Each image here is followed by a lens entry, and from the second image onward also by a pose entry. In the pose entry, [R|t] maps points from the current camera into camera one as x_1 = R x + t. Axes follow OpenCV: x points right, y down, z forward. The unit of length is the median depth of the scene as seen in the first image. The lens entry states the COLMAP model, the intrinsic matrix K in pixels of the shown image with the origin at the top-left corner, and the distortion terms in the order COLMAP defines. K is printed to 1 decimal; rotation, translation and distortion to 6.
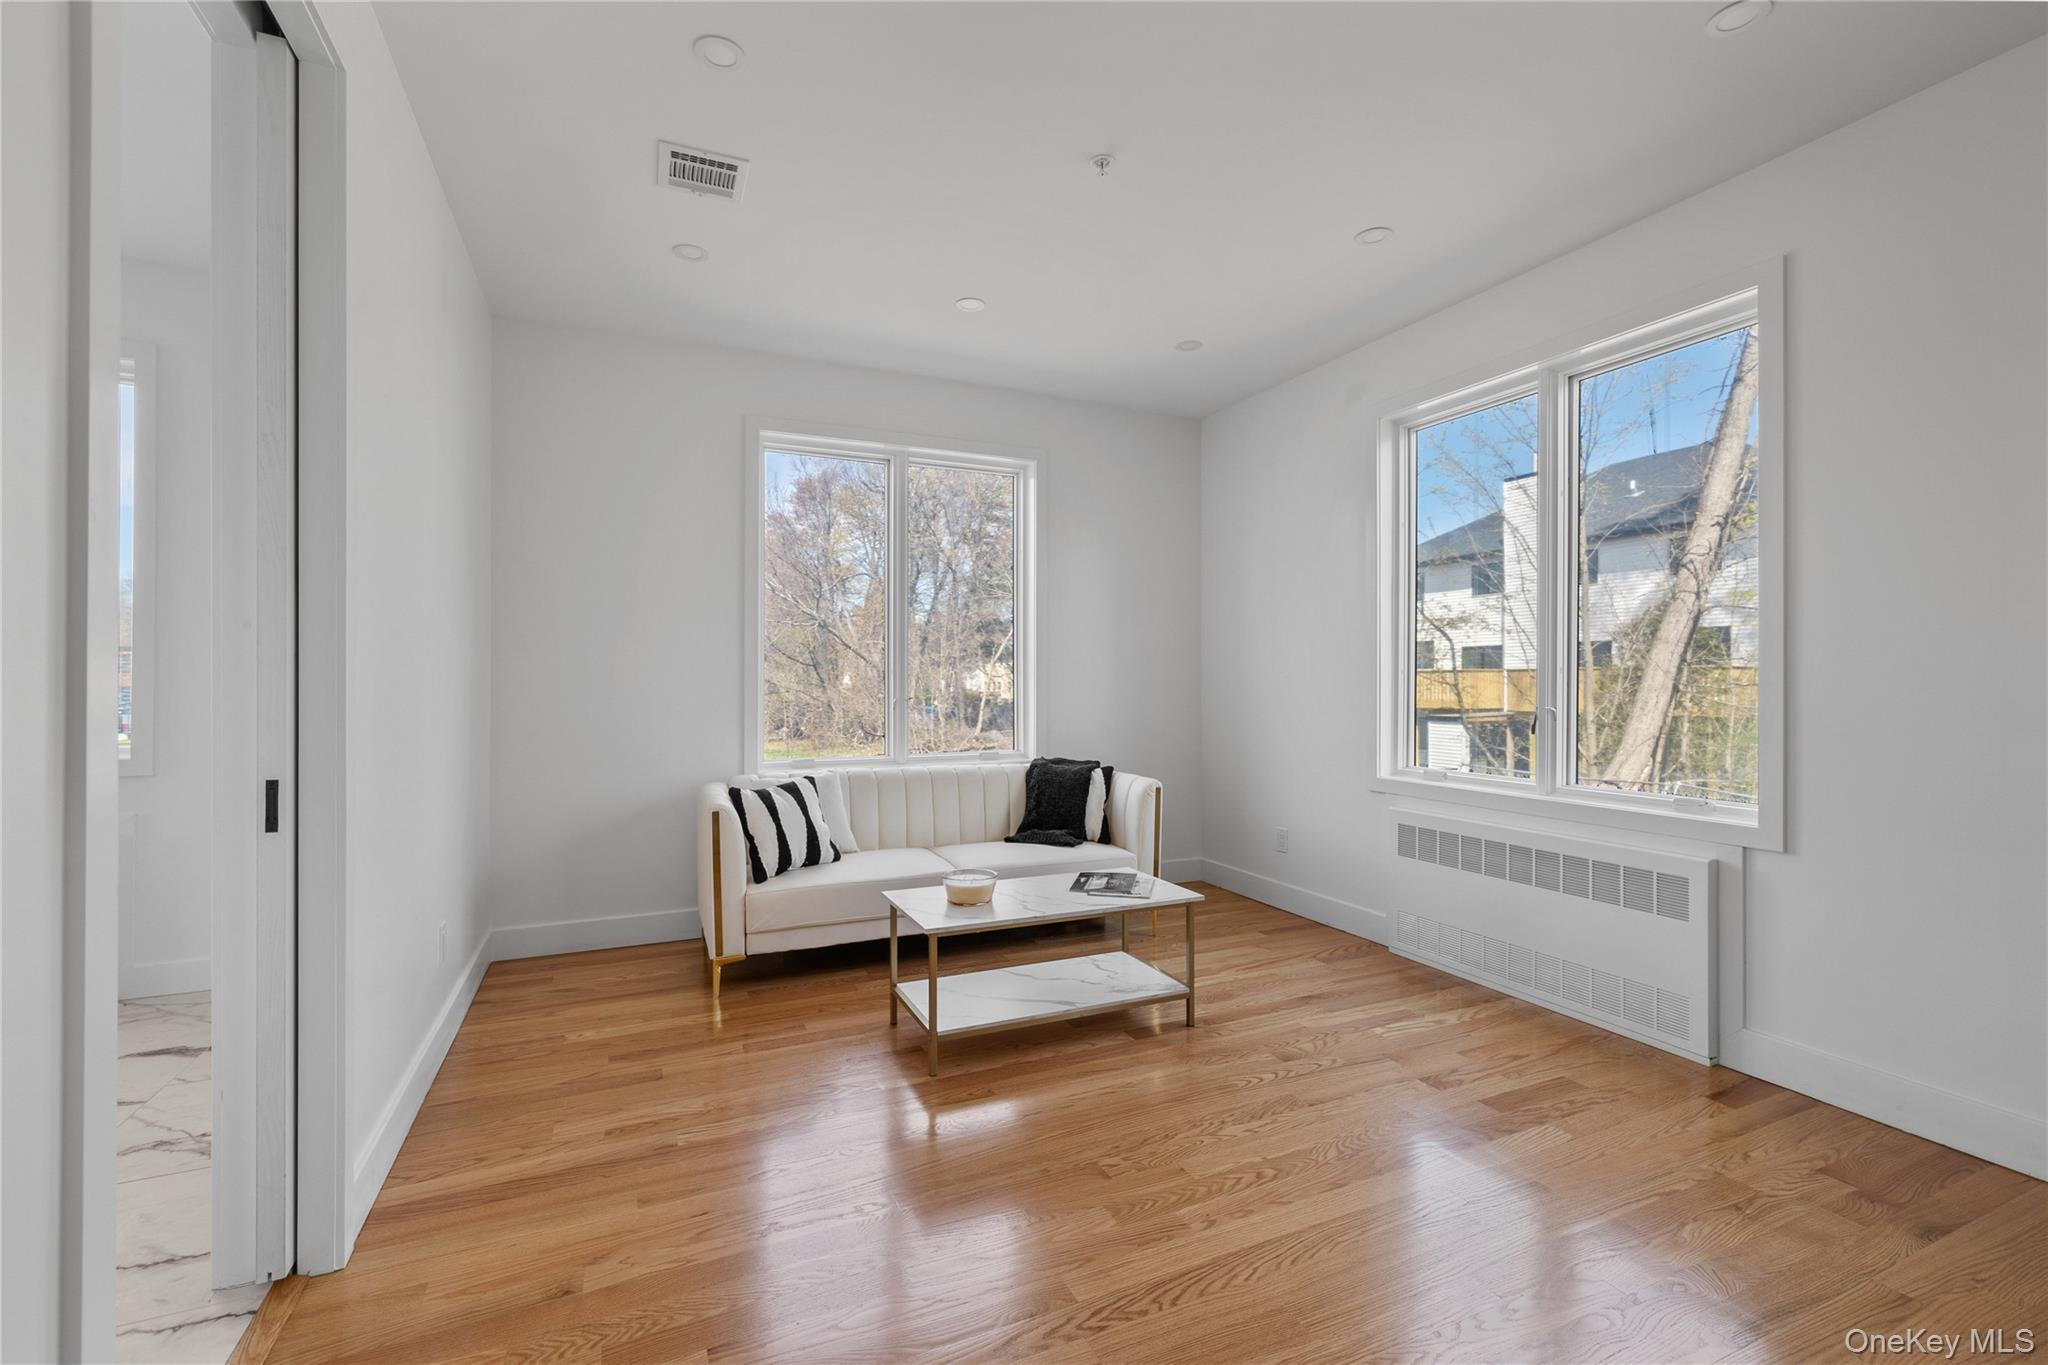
lens RADIAL K [[868.8, 0, 1022.2], [0, 868.8, 680.4], [0, 0, 1]] dist [0.003001, -0.000160]
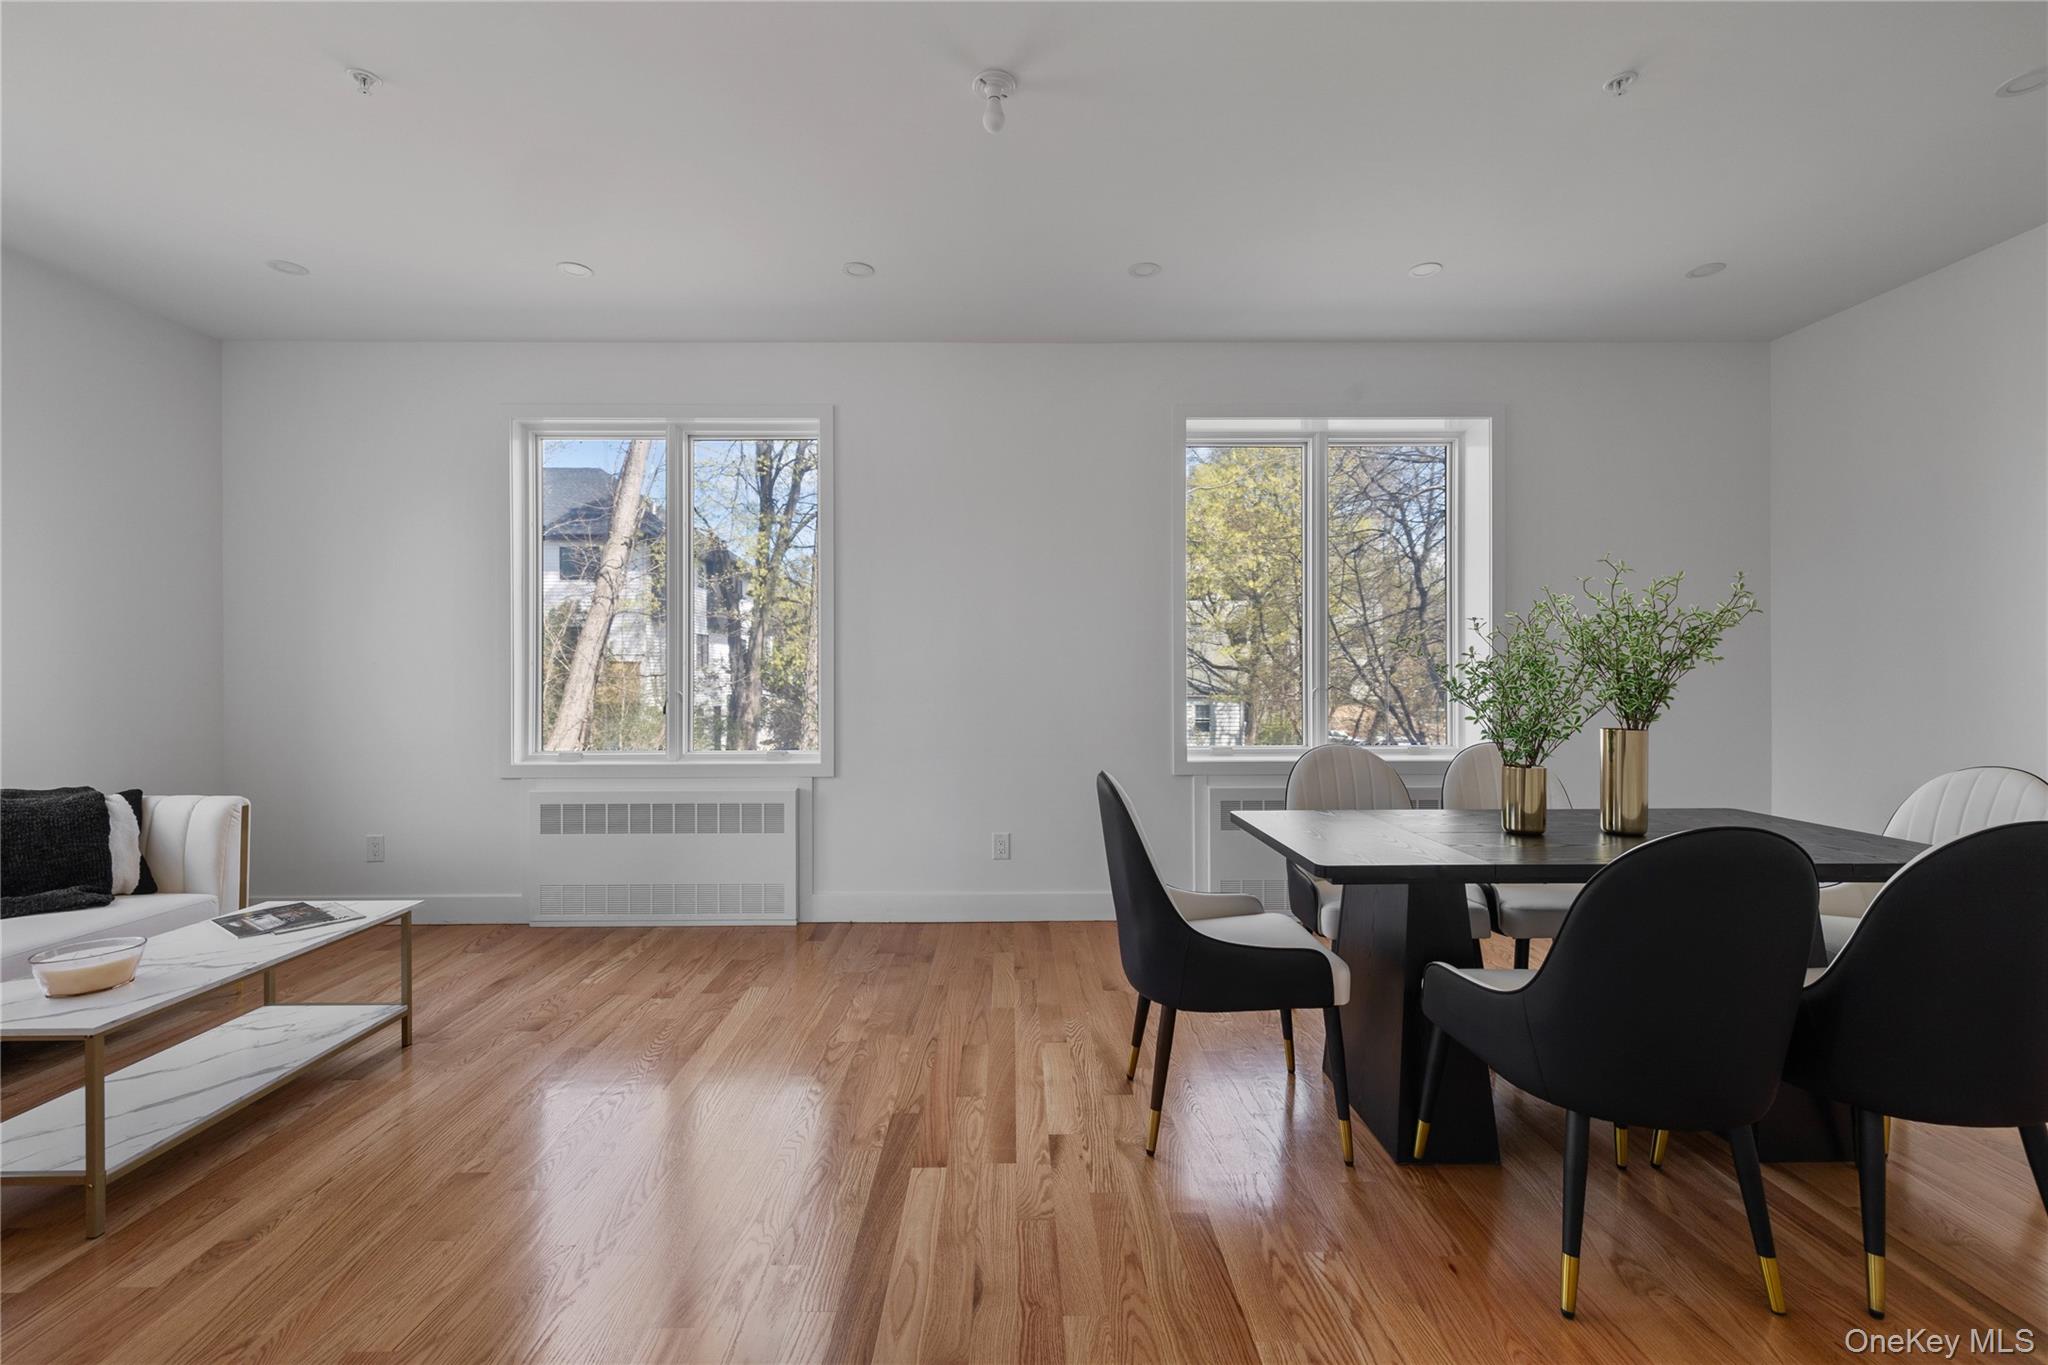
lens RADIAL K [[868.8, 0, 1022.2], [0, 868.8, 680.4], [0, 0, 1]] dist [0.003001, -0.000160]
pose [[0.397628, -0.010926, 0.917482, -0.381832], [0.003345, 0.999940, 0.010458, 0.002615], [-0.917540, -0.001089, 0.397641, 0.033794]]
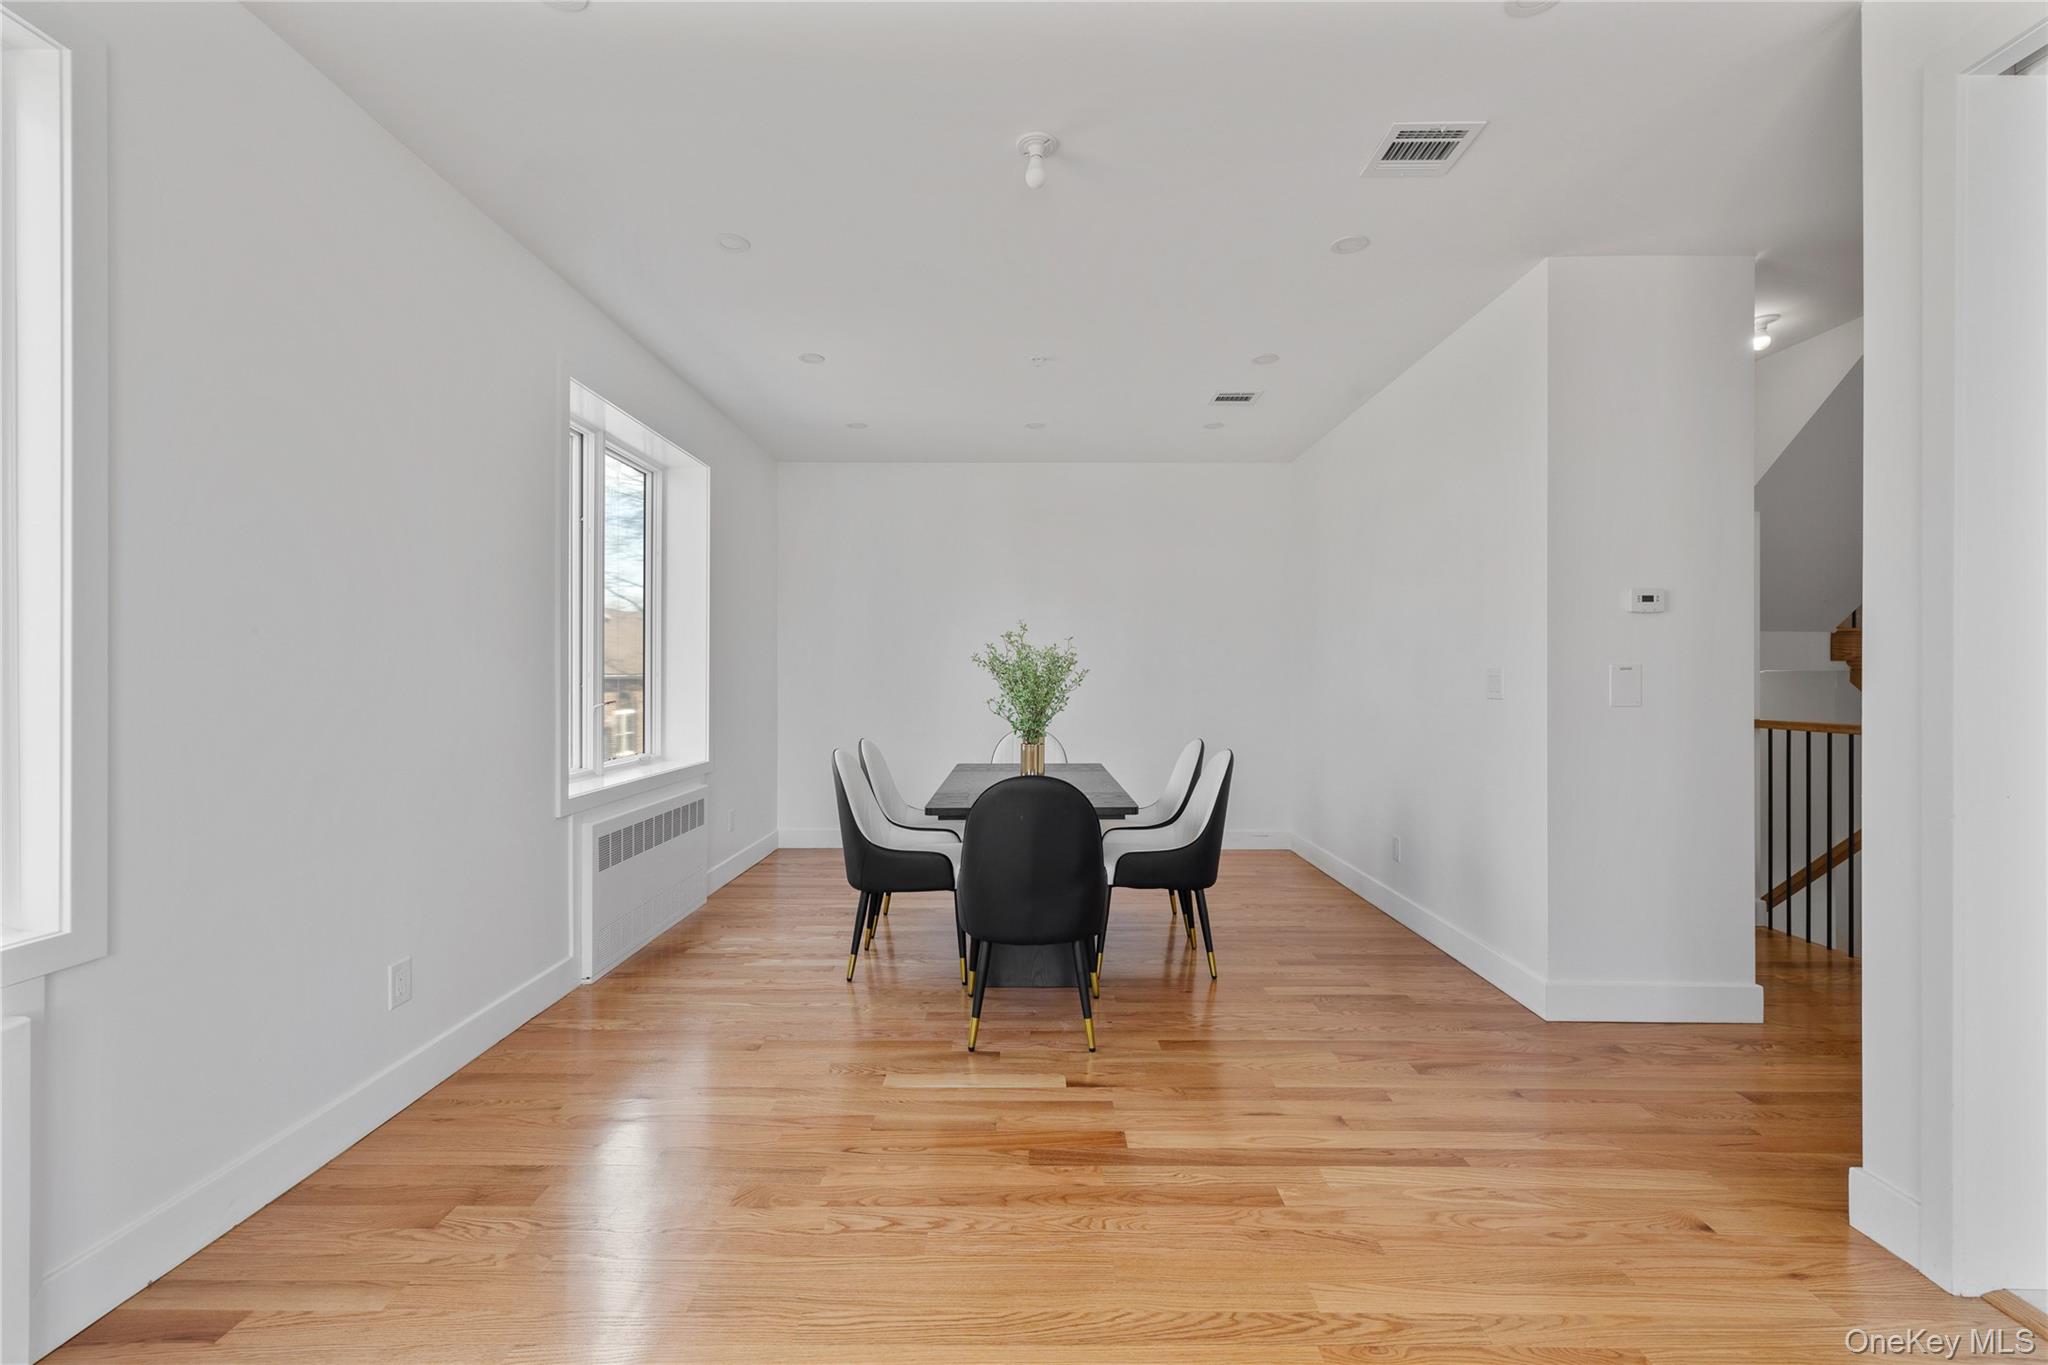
lens RADIAL K [[868.8, 0, 1022.2], [0, 868.8, 680.4], [0, 0, 1]] dist [0.003001, -0.000160]
pose [[-0.911277, -0.001625, 0.411791, -0.017627], [0.000245, 0.999990, 0.004489, -0.011163], [-0.411794, 0.004191, -0.911267, 1.095707]]
